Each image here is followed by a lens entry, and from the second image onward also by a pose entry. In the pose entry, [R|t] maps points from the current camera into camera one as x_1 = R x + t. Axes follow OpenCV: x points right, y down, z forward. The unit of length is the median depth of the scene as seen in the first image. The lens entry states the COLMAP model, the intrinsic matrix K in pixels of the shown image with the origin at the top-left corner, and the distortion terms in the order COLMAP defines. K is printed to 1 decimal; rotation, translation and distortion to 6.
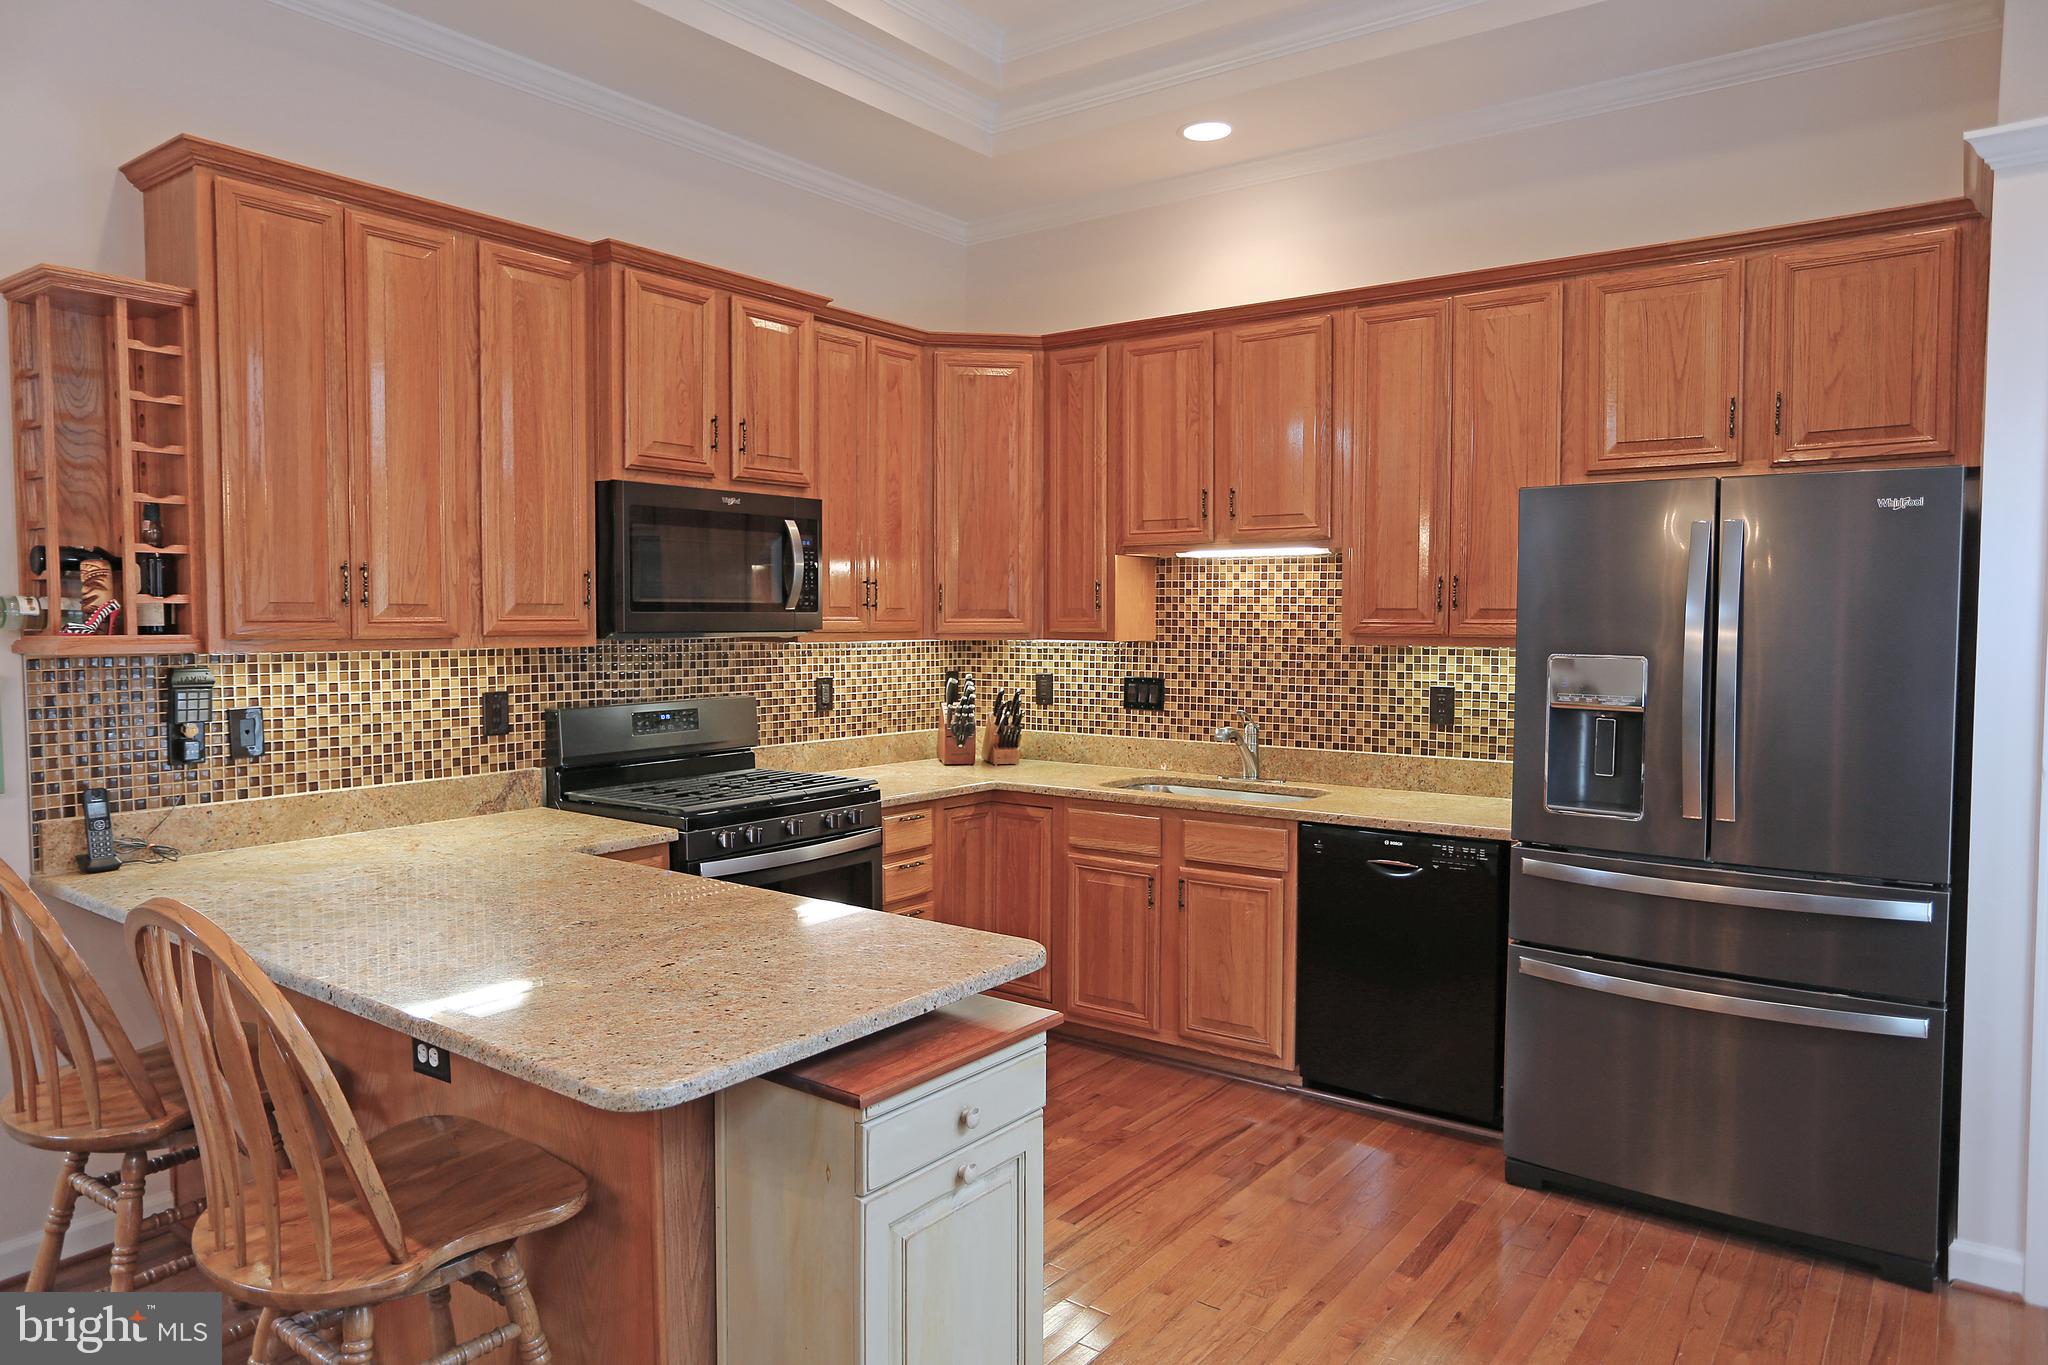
lens RADIAL K [[1307.1, 0, 1014.9], [0, 1307.1, 673.4], [0, 0, 1]] dist [-0.064951, 0.058906]
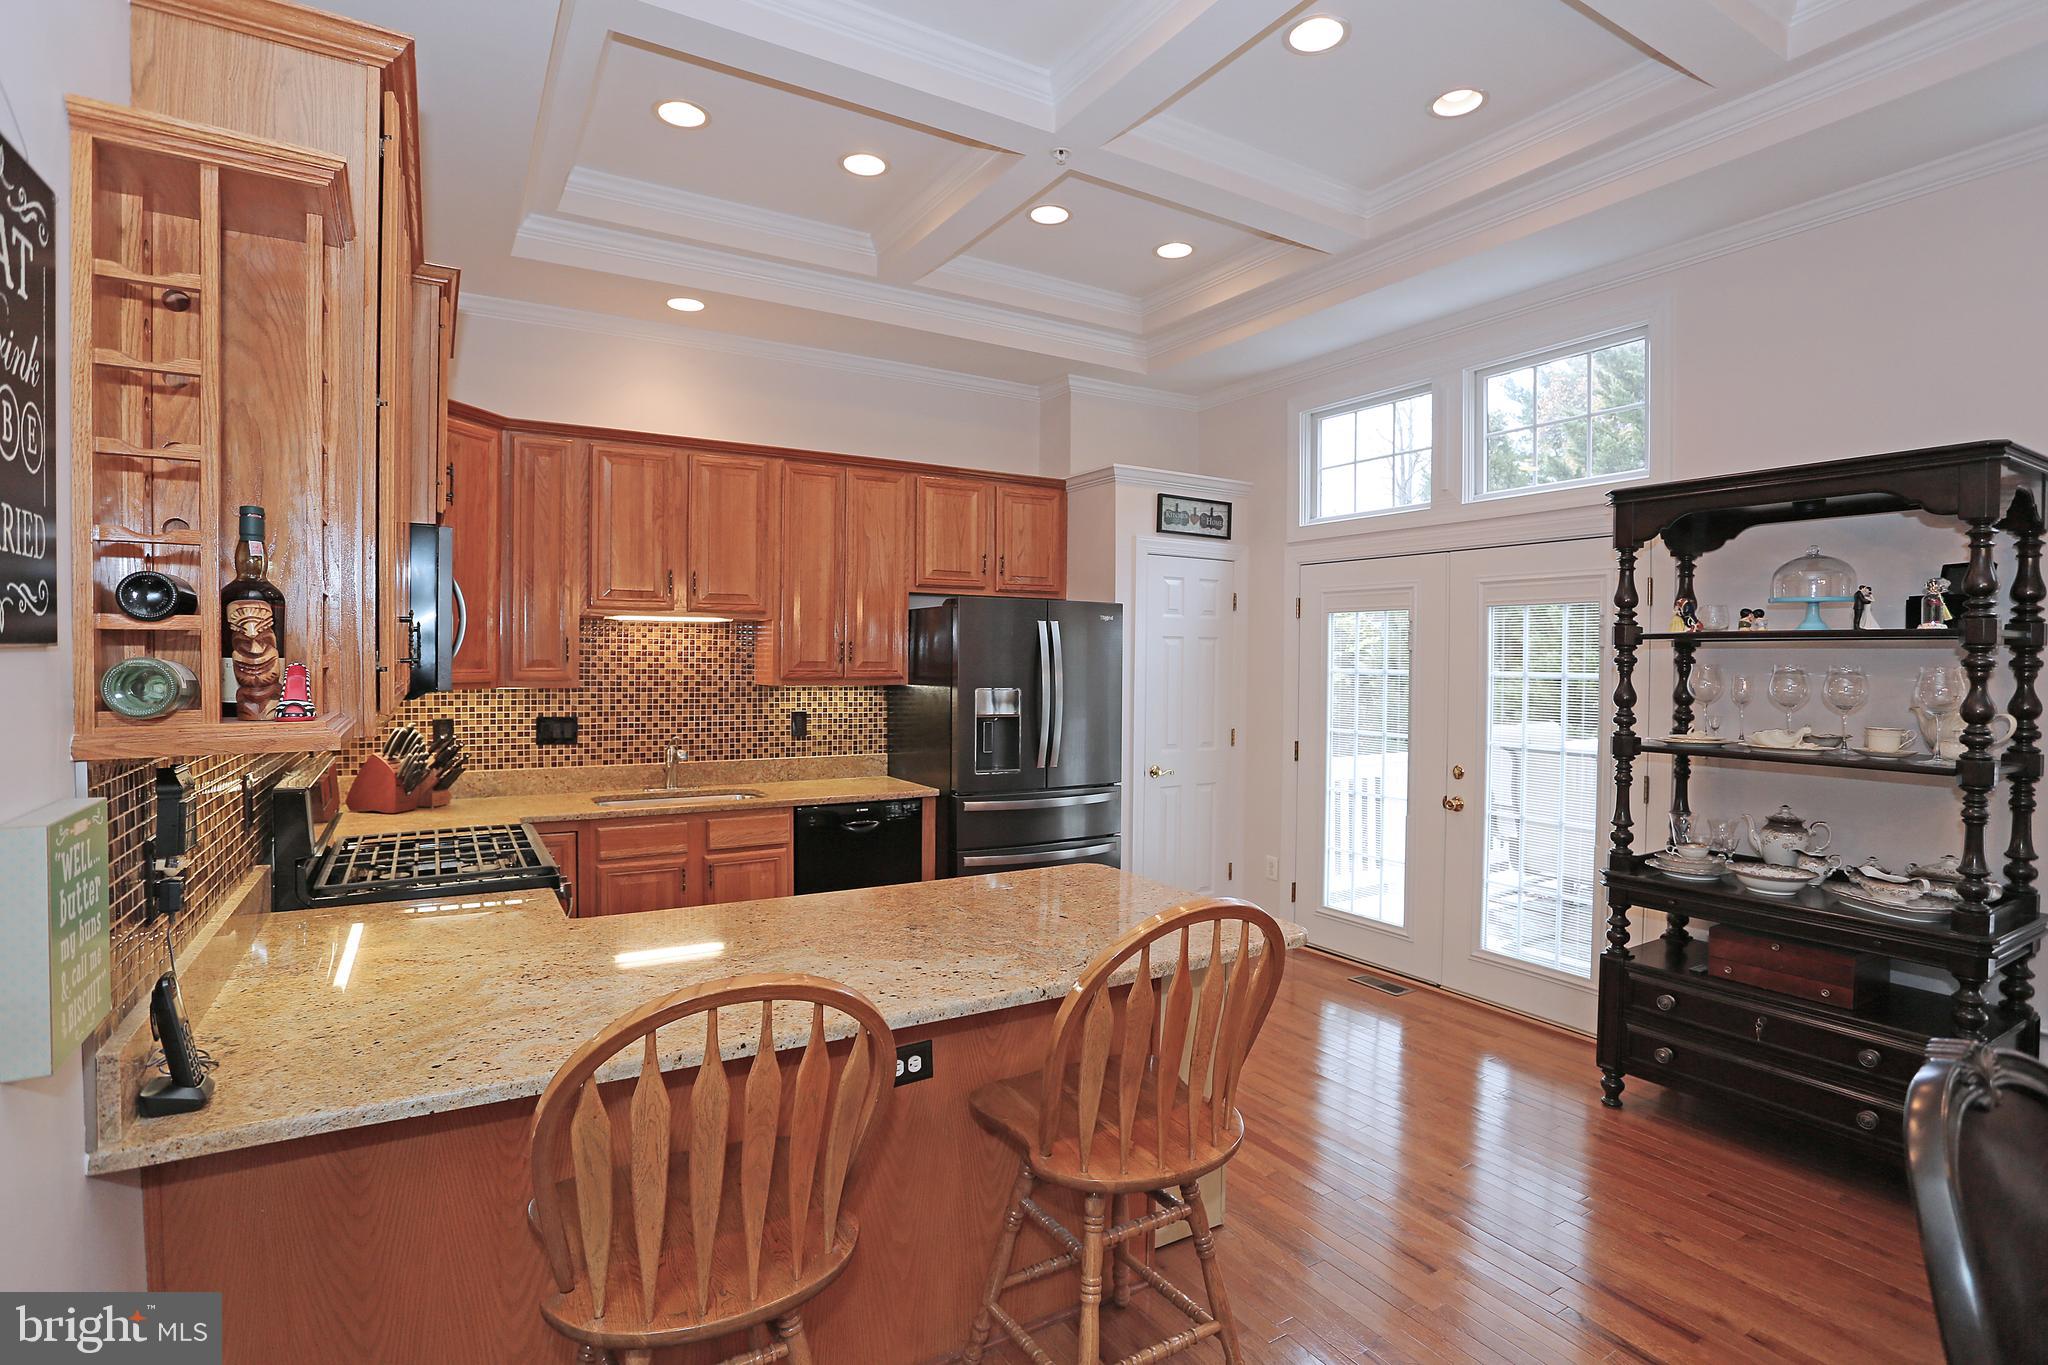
lens RADIAL K [[1001.5, 0, 1017.4], [0, 1001.5, 674.5], [0, 0, 1]] dist [-0.078048, 0.035362]
pose [[0.380019, -0.013764, 0.924876, -0.667657], [0.034440, 0.999406, 0.000722, -0.025527], [-0.924337, 0.031579, 0.380267, 0.307478]]
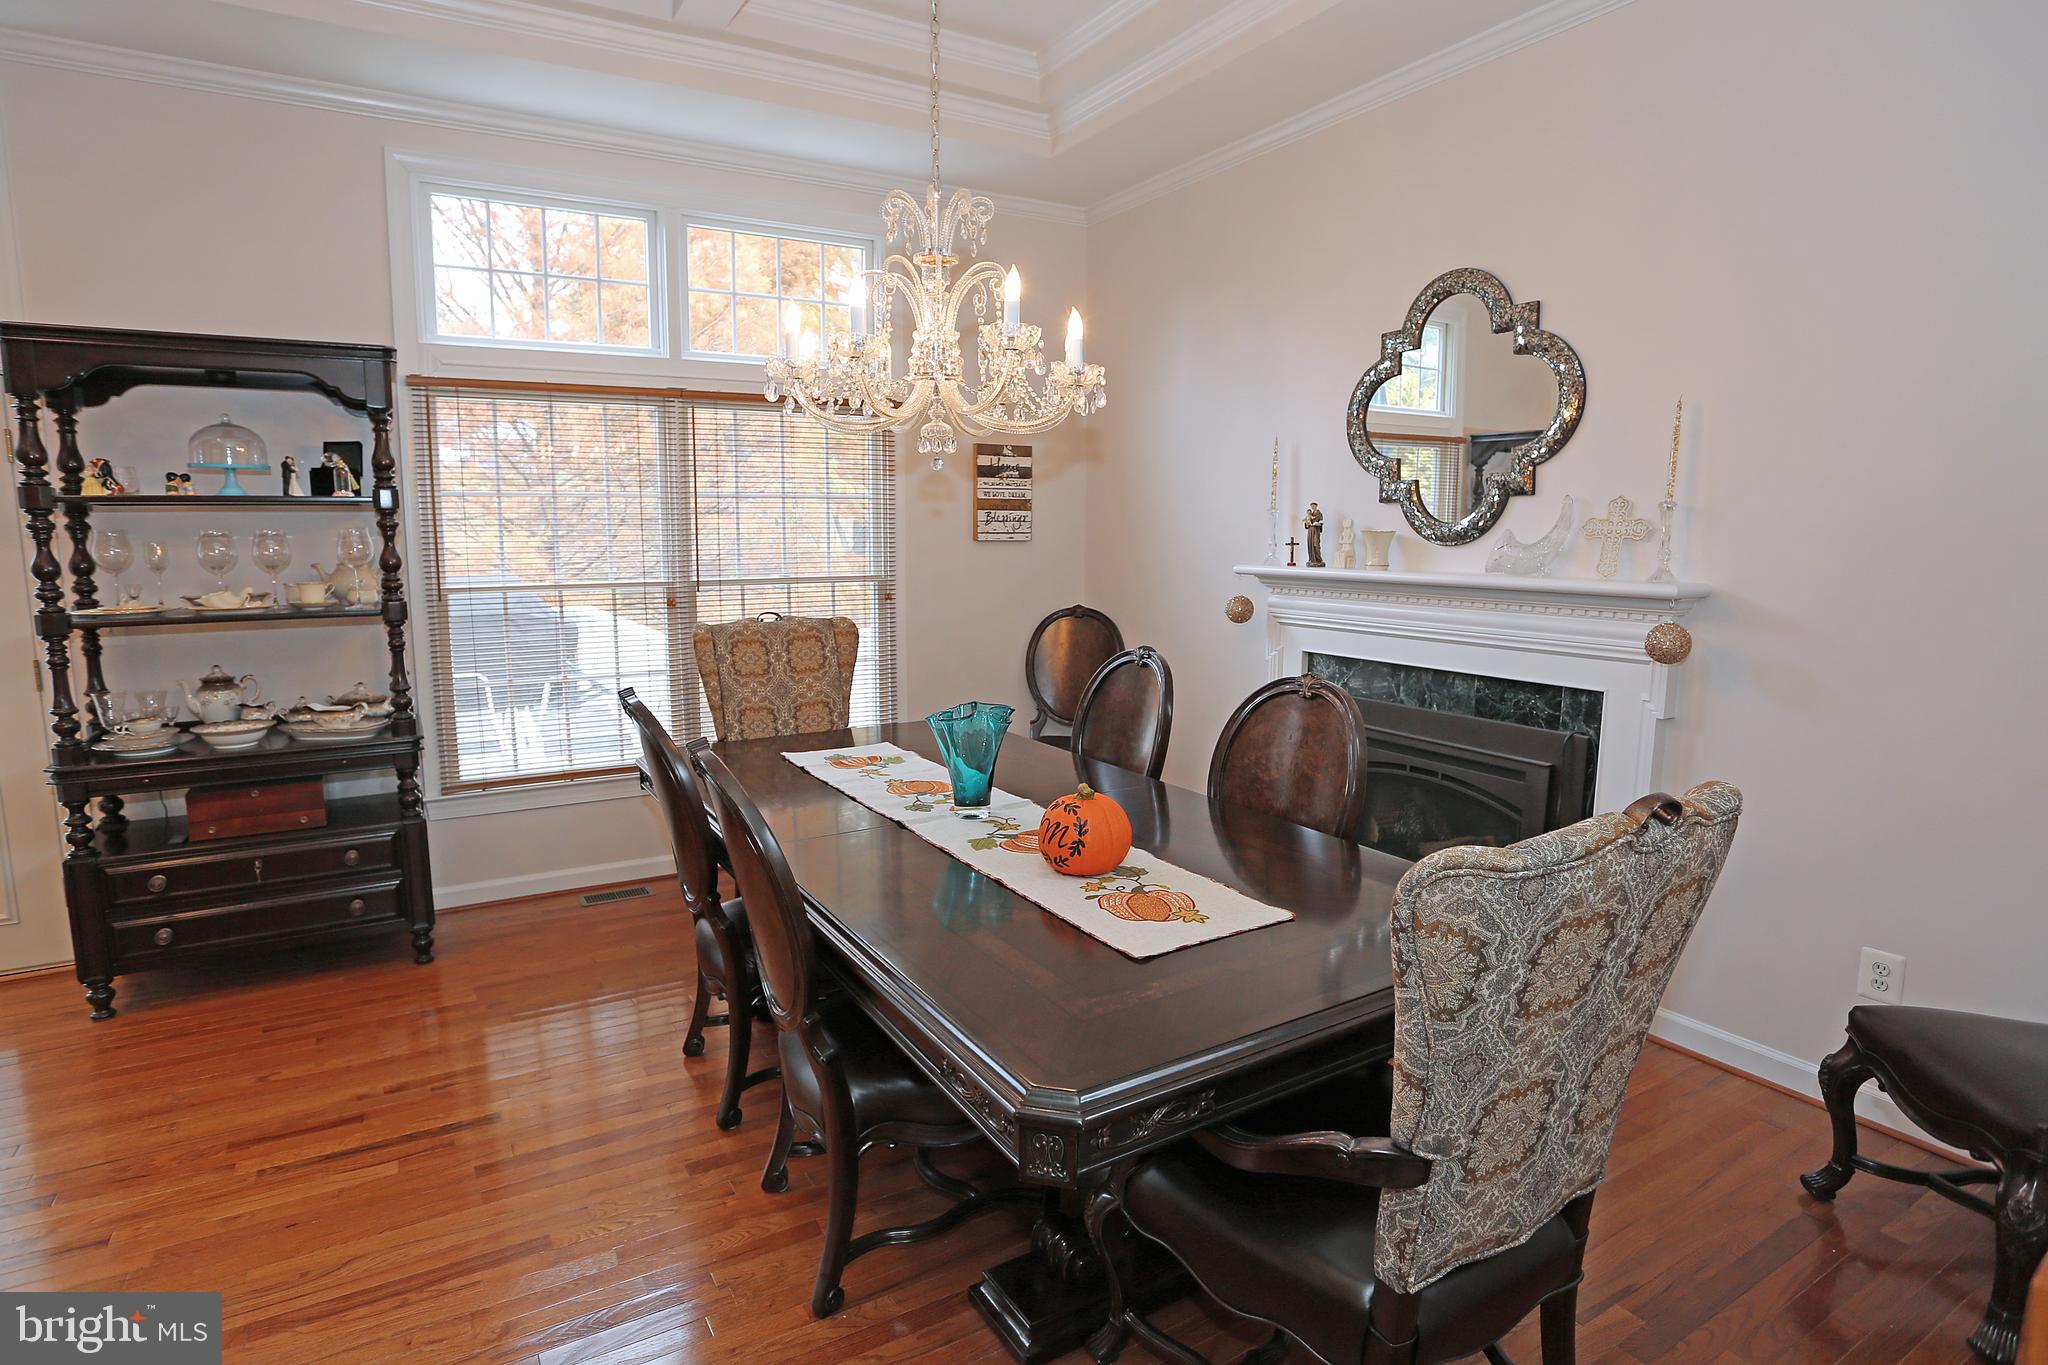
lens RADIAL K [[1040.4, 0, 985.4], [0, 1040.4, 671.6], [0, 0, 1]] dist [-0.061734, 0.031010]
pose [[-0.915316, -0.051357, 0.399448, -0.646546], [0.021905, 0.984019, 0.176709, -0.029256], [-0.402140, 0.170494, -0.899564, 0.535269]]
